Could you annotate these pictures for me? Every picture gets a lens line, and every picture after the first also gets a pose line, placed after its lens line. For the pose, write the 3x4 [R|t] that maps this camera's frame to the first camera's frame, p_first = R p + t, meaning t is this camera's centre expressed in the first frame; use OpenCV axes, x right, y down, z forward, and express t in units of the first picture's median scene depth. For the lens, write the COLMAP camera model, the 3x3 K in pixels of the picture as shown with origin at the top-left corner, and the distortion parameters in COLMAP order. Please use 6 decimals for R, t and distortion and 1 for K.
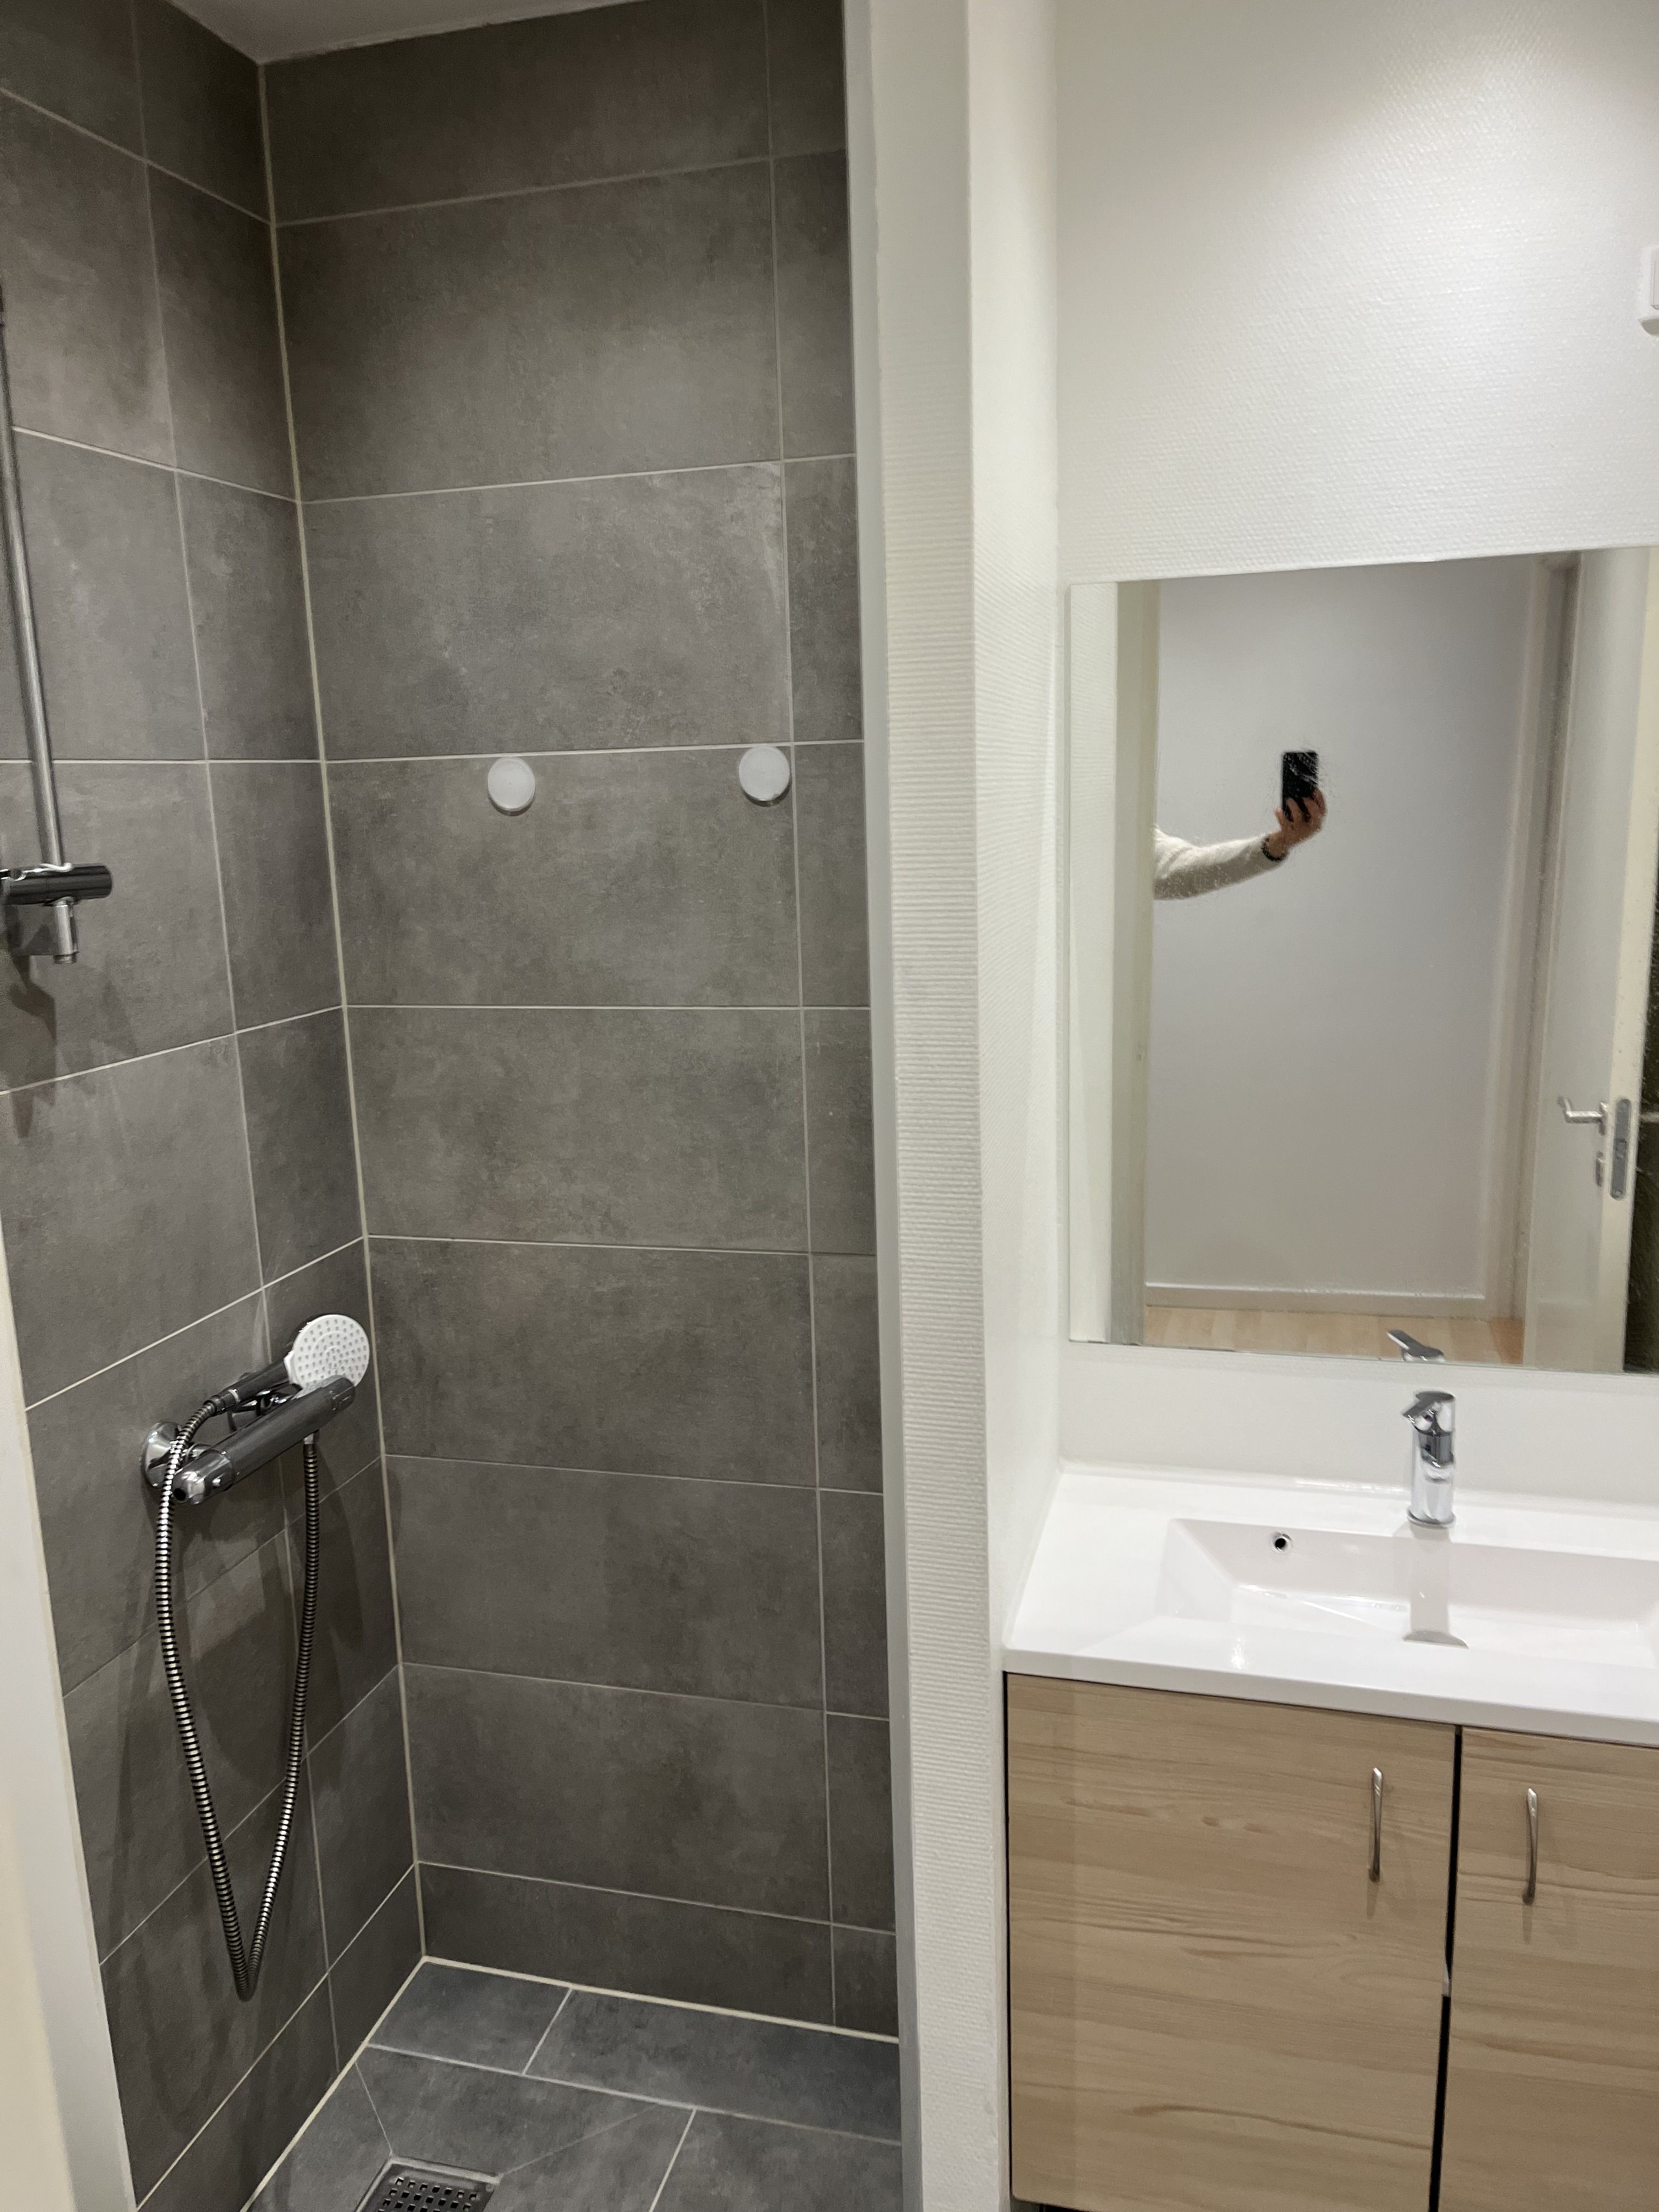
lens RADIAL K [[1674.0, 0, 816.3], [0, 1674.0, 1142.3], [0, 0, 1]] dist [0.060415, -0.082220]
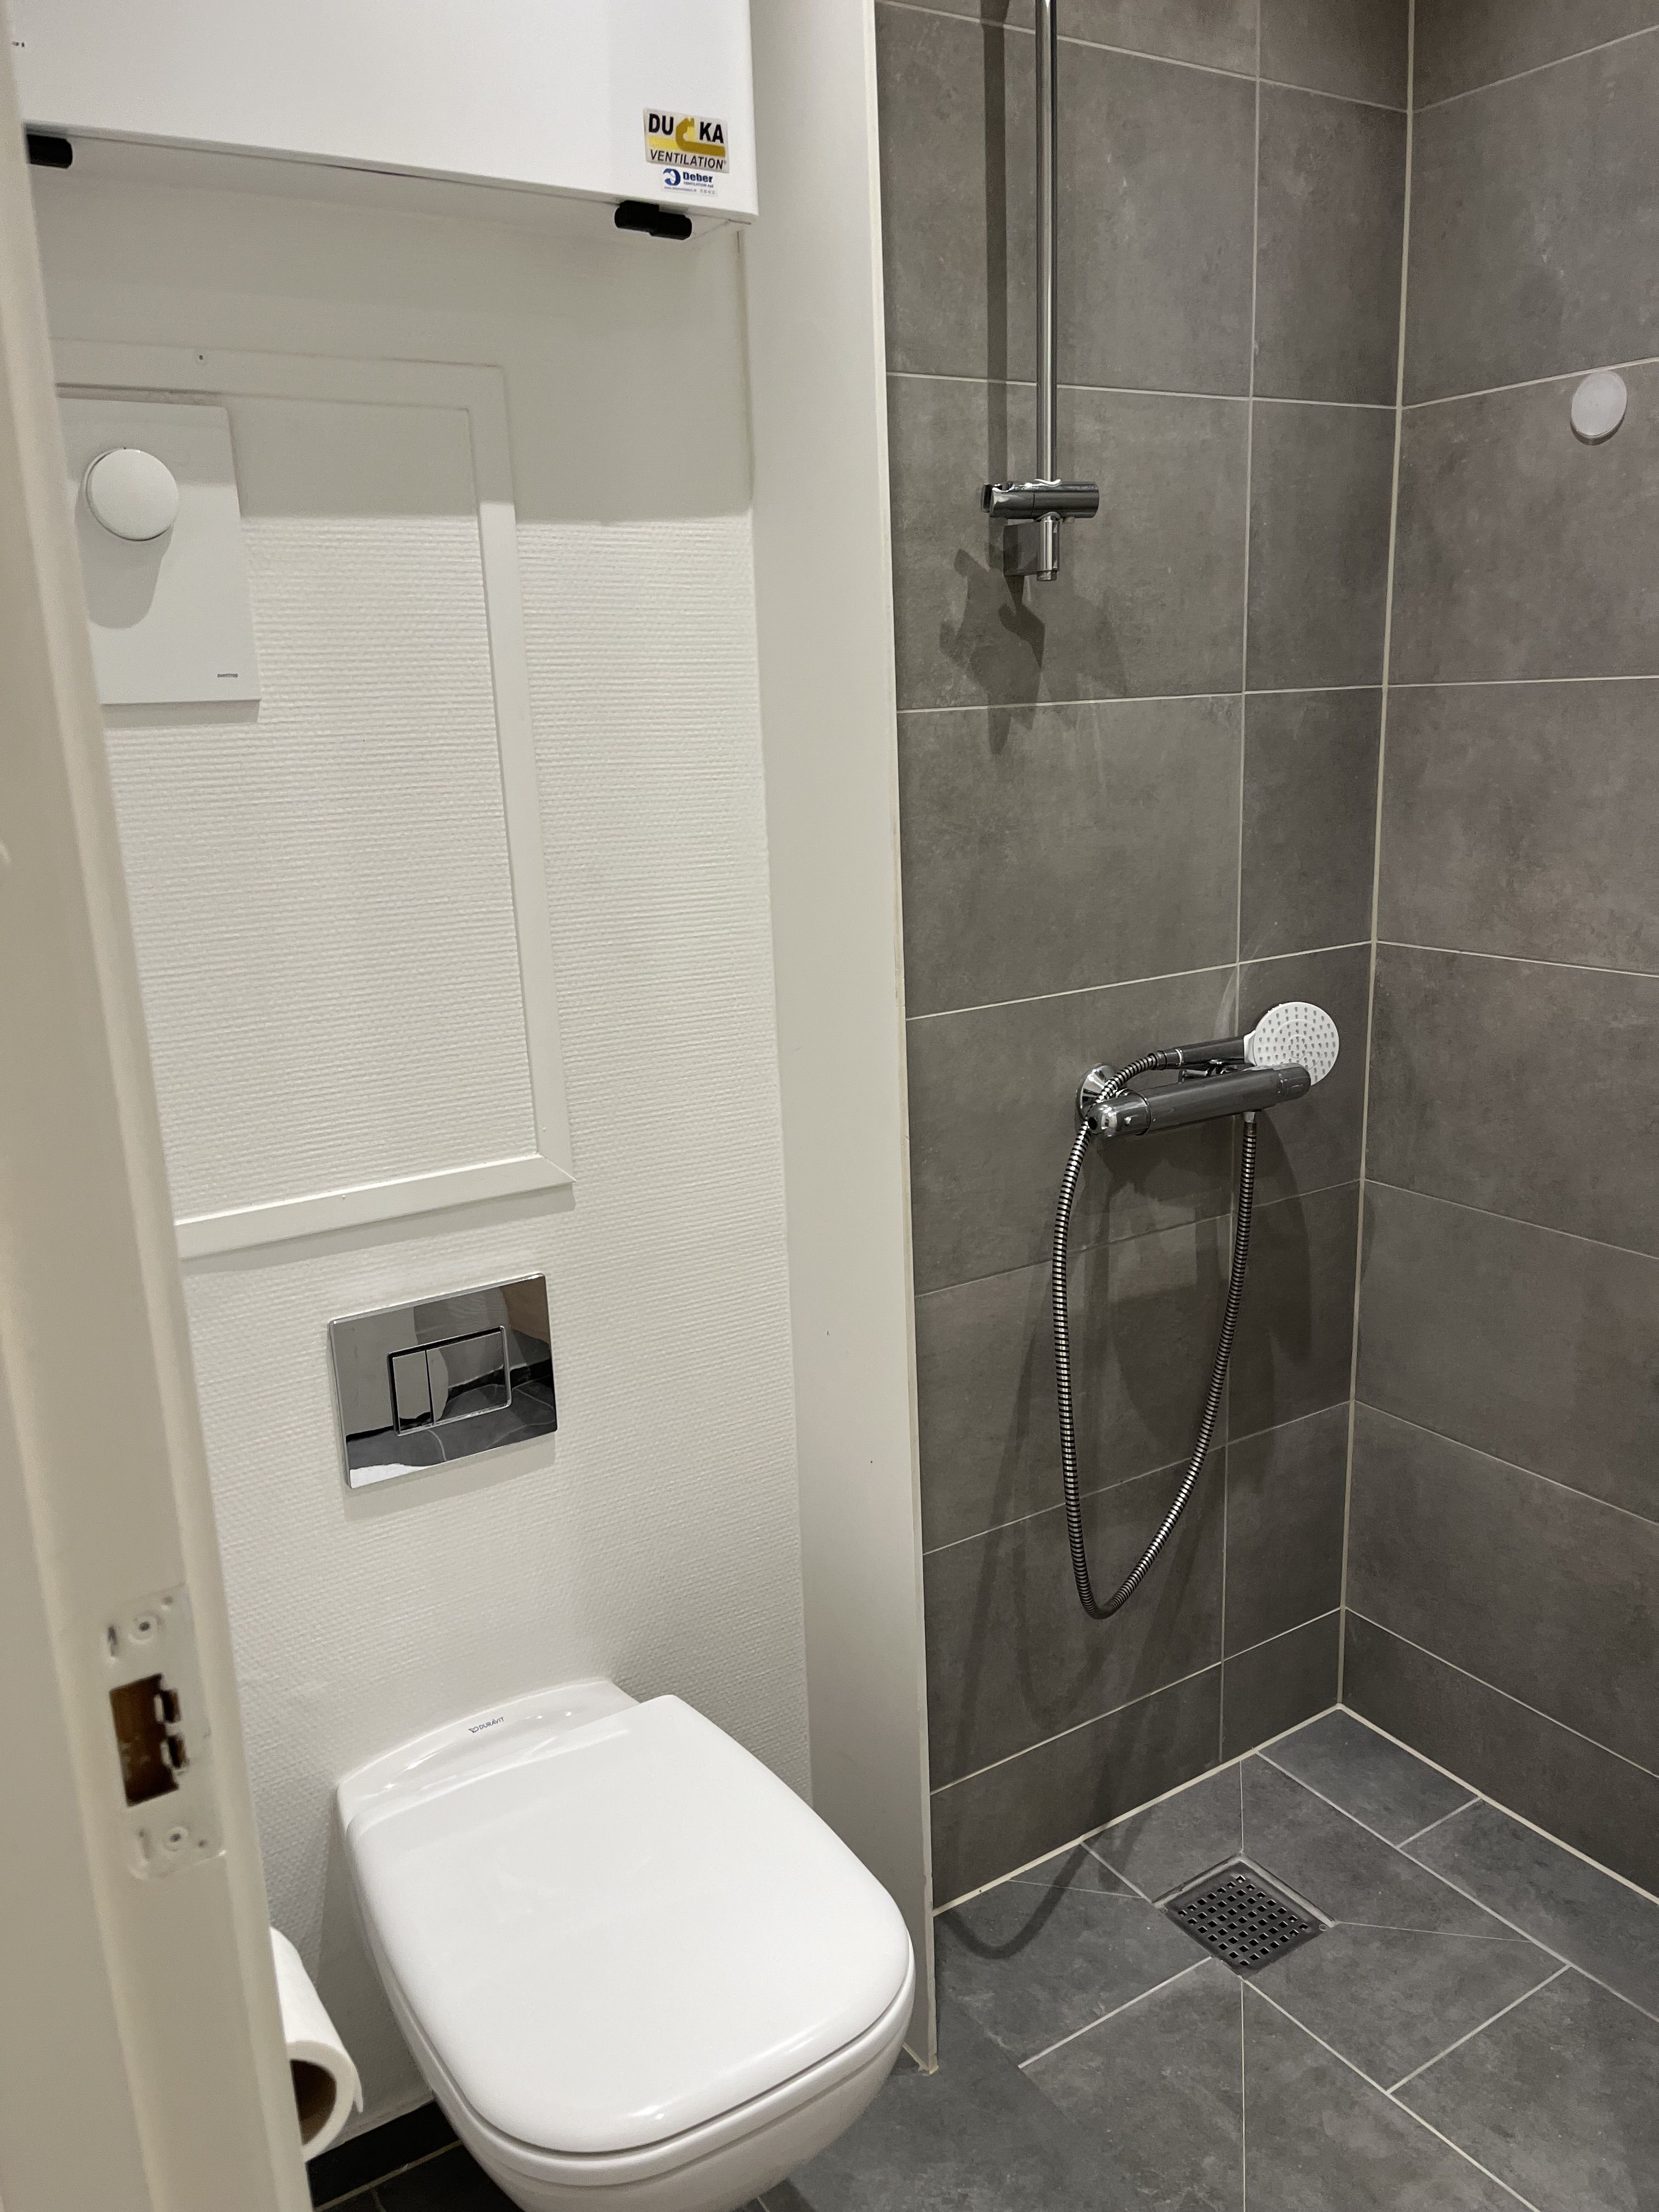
lens RADIAL K [[1674.0, 0, 816.0], [0, 1674.0, 1124.2], [0, 0, 1]] dist [0.060415, -0.082220]
pose [[0.744617, 0.175388, -0.644038, 0.136254], [-0.125088, 0.984434, 0.123464, 0.086394], [0.655667, -0.011372, 0.754965, 0.089433]]
